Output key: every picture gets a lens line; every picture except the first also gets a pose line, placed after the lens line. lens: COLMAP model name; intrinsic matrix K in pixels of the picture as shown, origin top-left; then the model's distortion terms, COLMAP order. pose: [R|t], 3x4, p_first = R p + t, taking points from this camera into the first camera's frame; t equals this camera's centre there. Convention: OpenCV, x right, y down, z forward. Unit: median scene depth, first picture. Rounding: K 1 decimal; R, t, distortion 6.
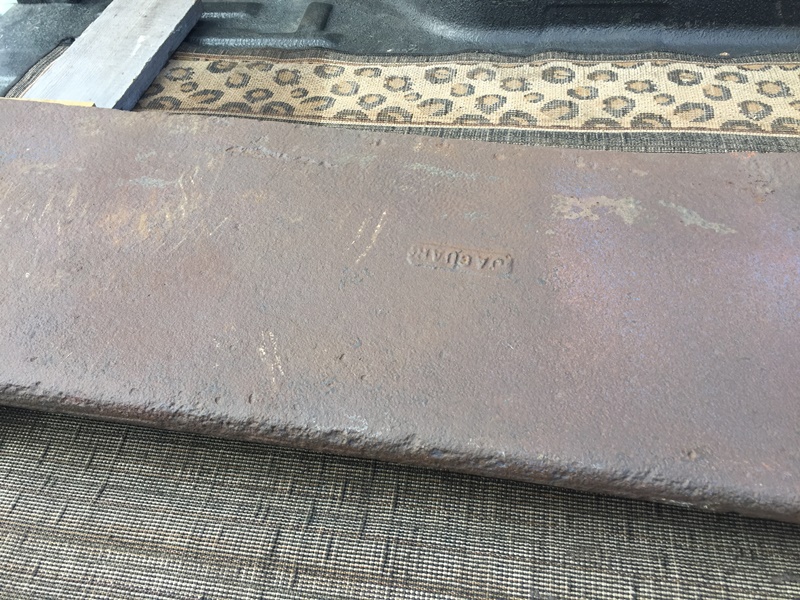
lens RADIAL K [[672.7, 0, 400.0], [0, 672.7, 300.0], [0, 0, 1]] dist [0.085082, -0.109976]
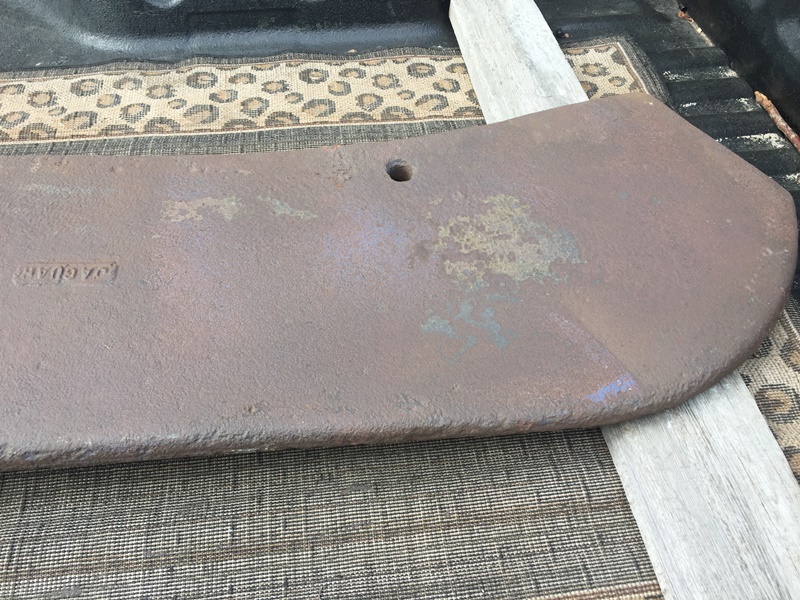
lens RADIAL K [[672.7, 0, 400.0], [0, 672.7, 300.0], [0, 0, 1]] dist [0.085082, -0.109976]
pose [[0.954625, -0.159899, 0.251245, 0.230379], [0.151769, 0.987071, 0.051539, 0.004874], [-0.256238, -0.011070, 0.966550, -0.139728]]
